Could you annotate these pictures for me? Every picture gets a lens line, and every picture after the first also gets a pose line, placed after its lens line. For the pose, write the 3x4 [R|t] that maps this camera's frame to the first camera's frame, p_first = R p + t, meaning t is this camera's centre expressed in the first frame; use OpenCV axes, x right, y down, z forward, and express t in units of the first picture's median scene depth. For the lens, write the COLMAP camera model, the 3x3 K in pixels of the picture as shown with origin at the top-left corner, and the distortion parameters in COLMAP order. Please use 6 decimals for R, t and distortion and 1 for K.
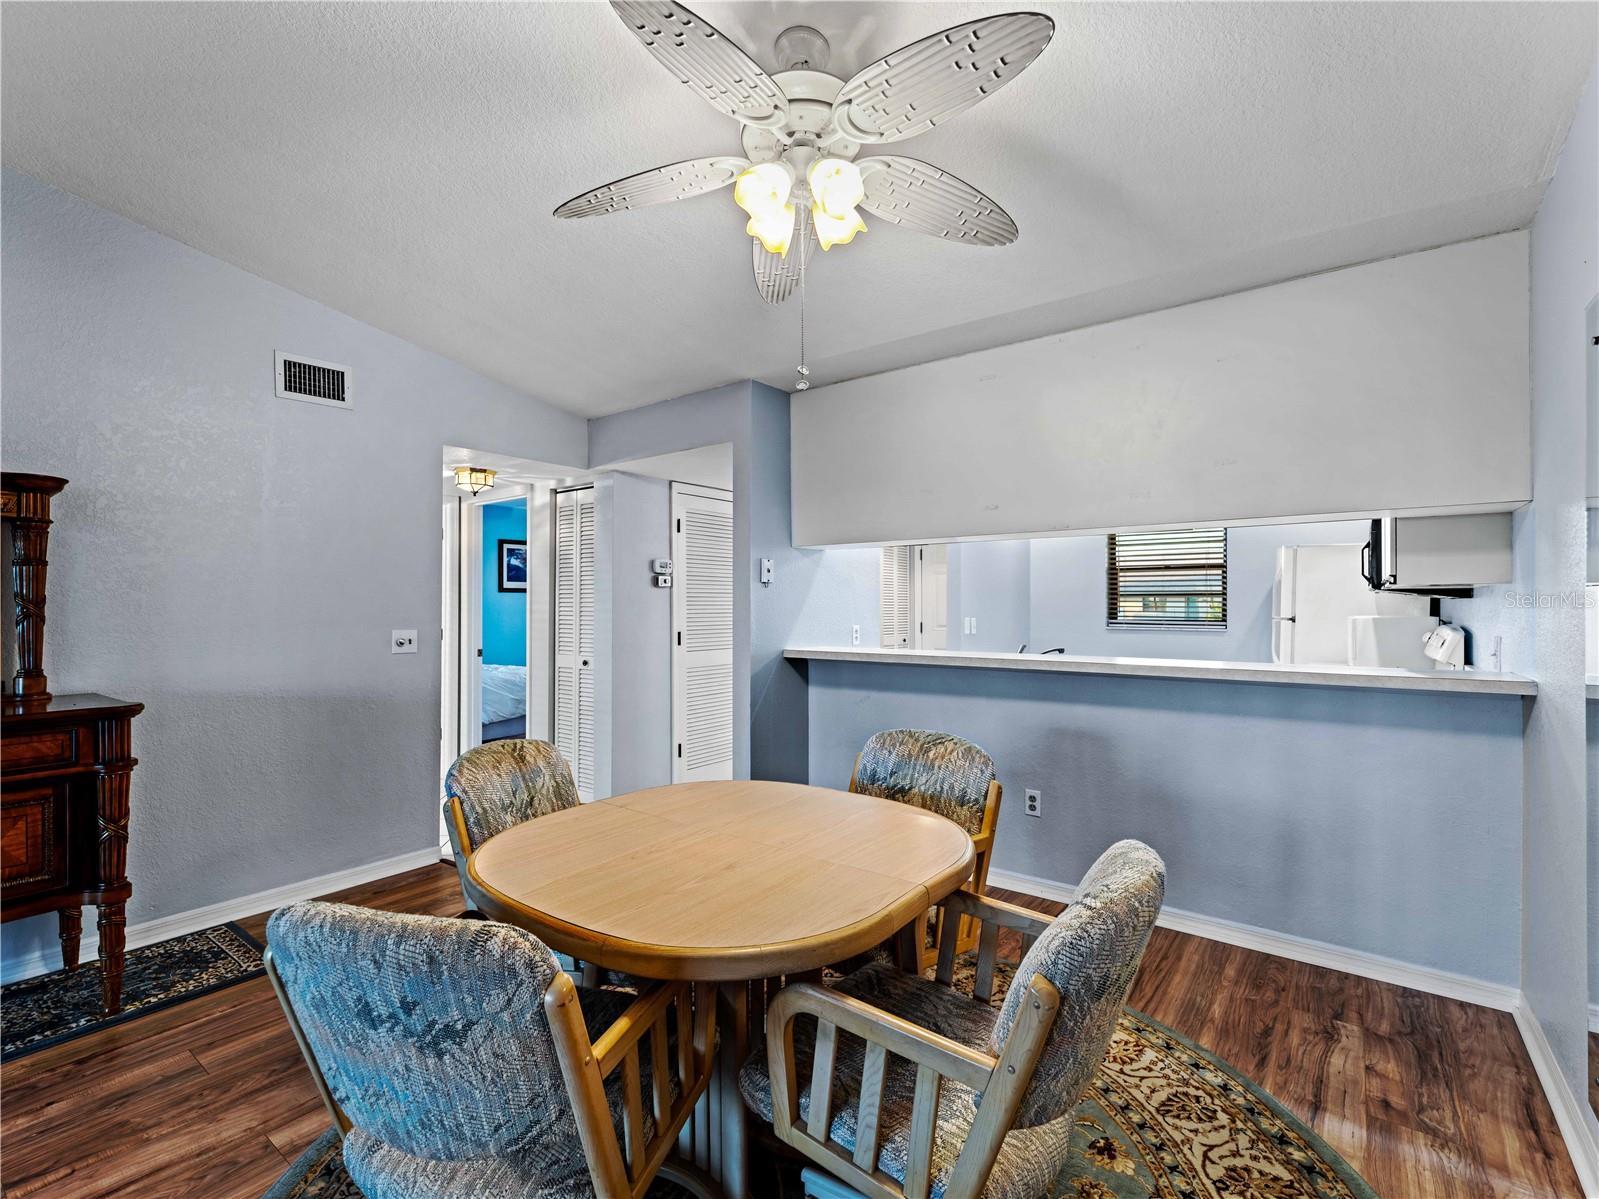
lens RADIAL K [[731.7, 0, 796.8], [0, 731.7, 611.7], [0, 0, 1]] dist [0.006058, -0.002461]
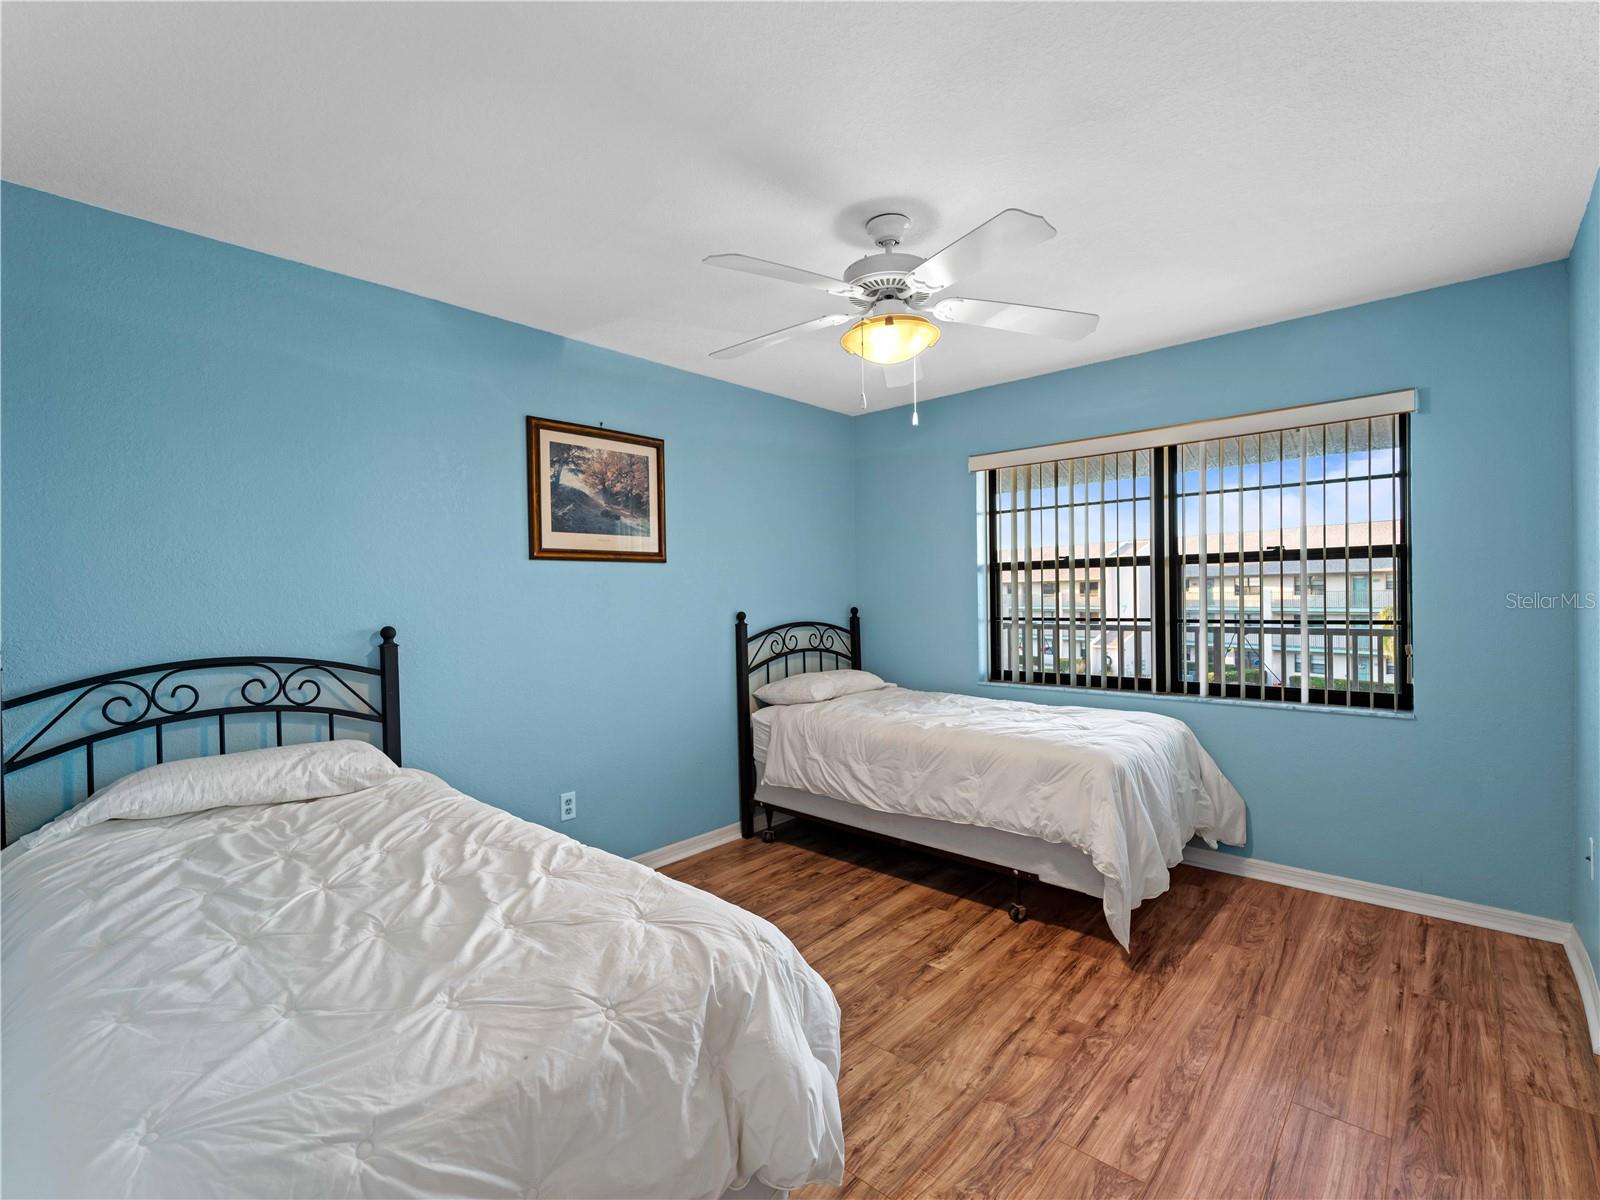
lens RADIAL K [[732.2, 0, 792.9], [0, 732.2, 597.1], [0, 0, 1]] dist [0.006058, -0.002461]
pose [[0.996454, -0.022751, -0.081002, -0.243438], [0.023470, 0.999693, 0.007940, -0.007584], [0.080796, -0.009813, 0.996682, 0.636018]]
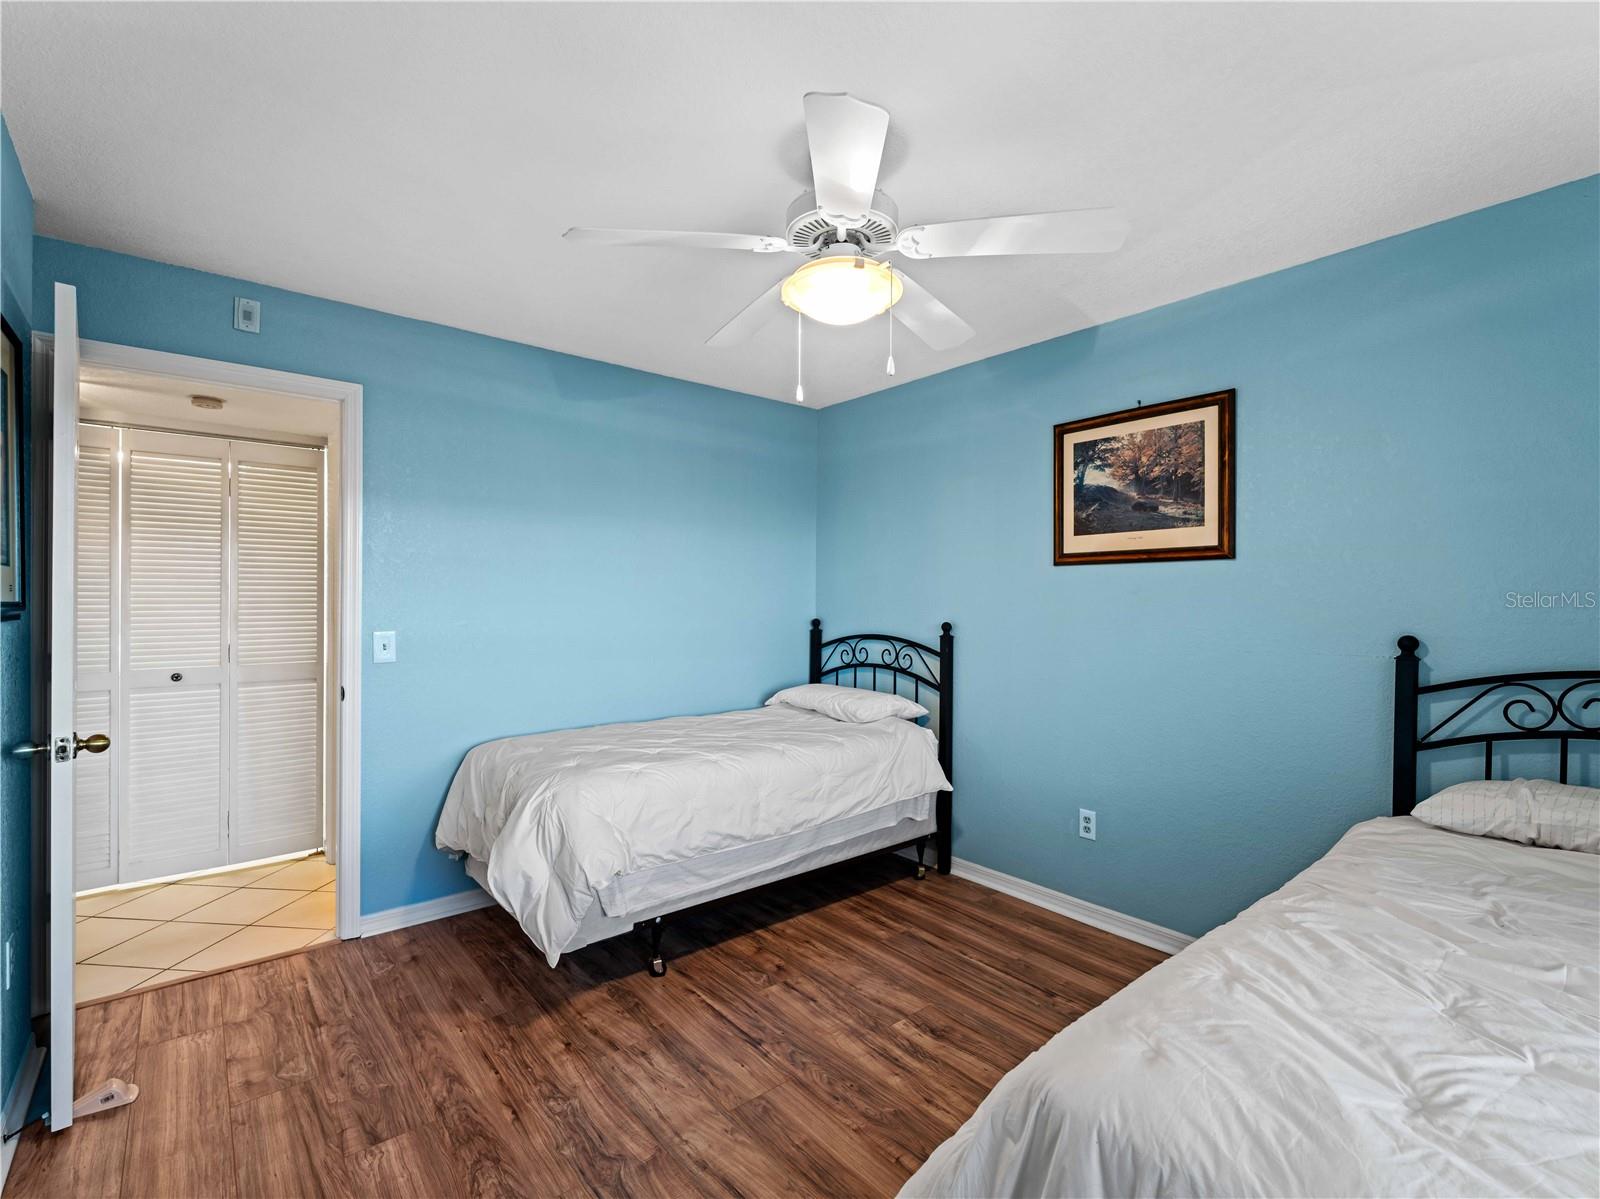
lens RADIAL K [[732.2, 0, 788.5], [0, 732.2, 602.9], [0, 0, 1]] dist [0.006058, -0.002461]
pose [[-0.228338, -0.006179, -0.973562, -0.007925], [-0.001465, 0.999981, -0.006003, -0.005139], [0.973581, 0.000055, -0.228343, 0.943976]]
